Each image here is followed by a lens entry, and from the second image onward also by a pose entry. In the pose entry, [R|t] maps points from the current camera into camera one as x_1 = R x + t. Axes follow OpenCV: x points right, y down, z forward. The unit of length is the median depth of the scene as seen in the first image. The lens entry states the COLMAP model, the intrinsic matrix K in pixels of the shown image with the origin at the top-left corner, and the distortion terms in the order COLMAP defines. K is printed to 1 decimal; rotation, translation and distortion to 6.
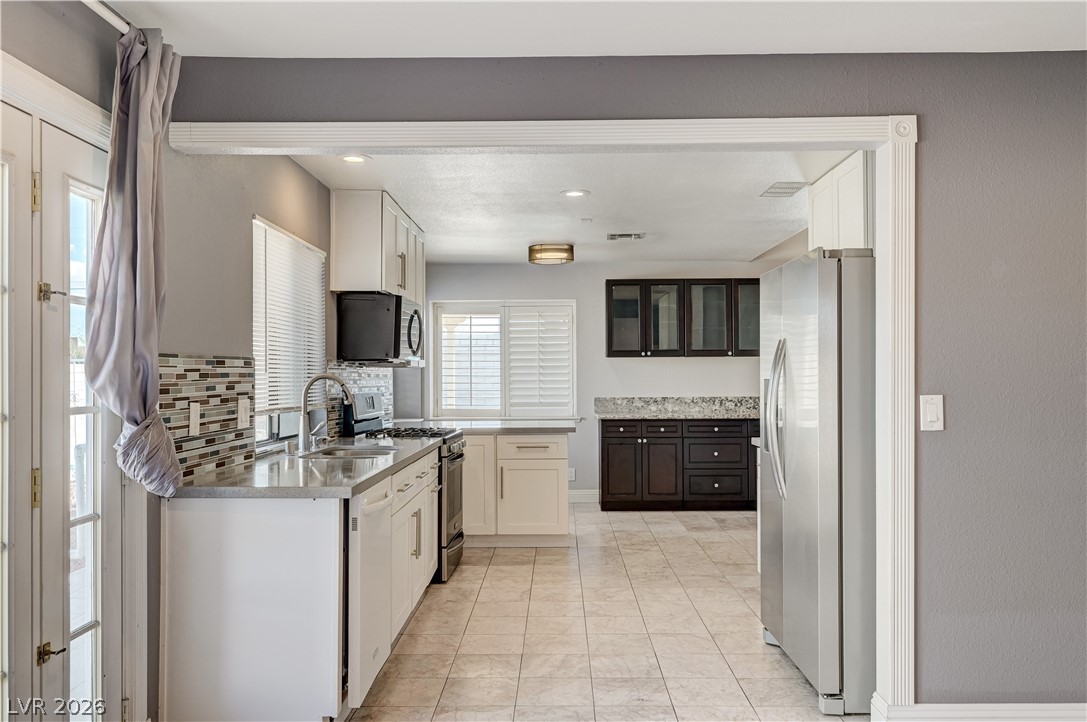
lens RADIAL K [[842.2, 0, 545.7], [0, 842.2, 369.2], [0, 0, 1]] dist [-0.001133, -0.000290]
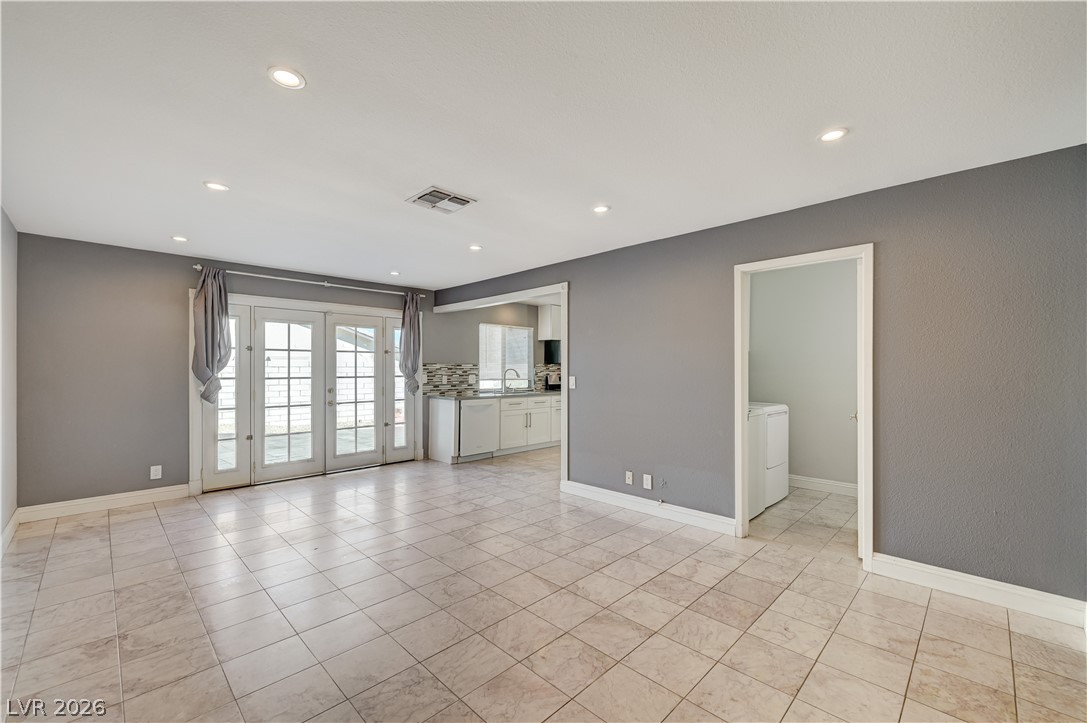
lens RADIAL K [[446.6, 0, 548.6], [0, 446.6, 368.0], [0, 0, 1]] dist [-0.003081, -0.000033]
pose [[0.719828, 0.001226, -0.694151, 1.475515], [0.000832, 0.999996, 0.002629, -0.001710], [0.694151, -0.002470, 0.719825, -0.176091]]
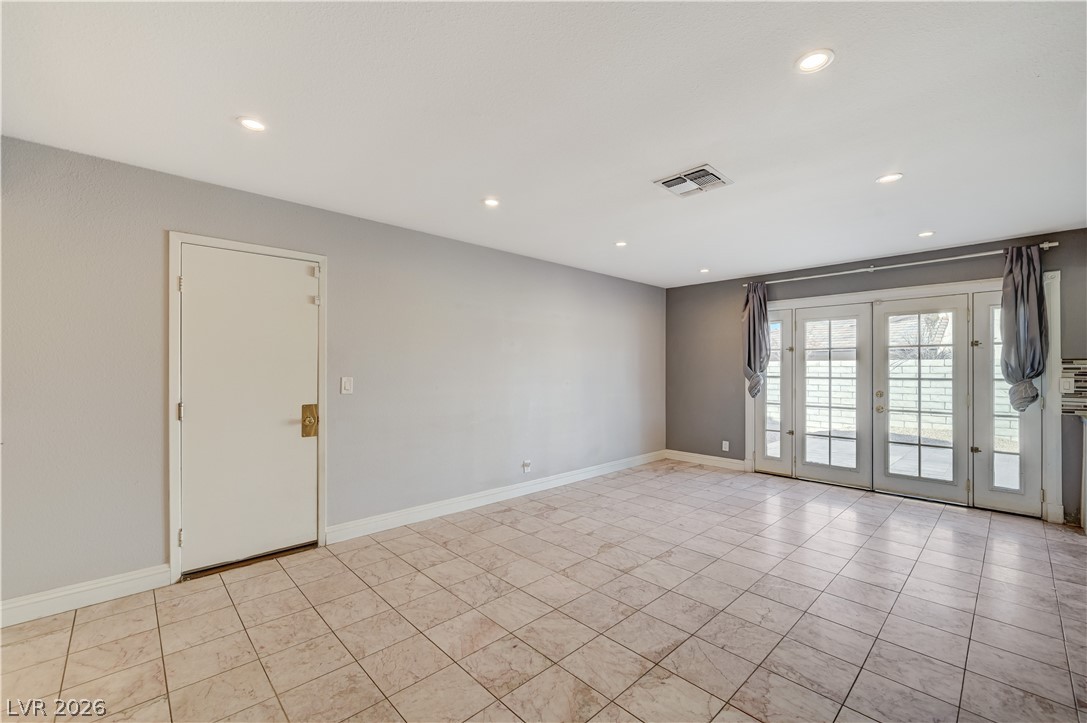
lens RADIAL K [[446.6, 0, 548.6], [0, 446.6, 368.0], [0, 0, 1]] dist [-0.003081, -0.000033]
pose [[-0.714101, 0.001387, -0.700041, 1.452760], [0.004127, 0.999989, -0.002229, 0.003587], [0.700030, -0.004480, -0.714099, 0.831634]]
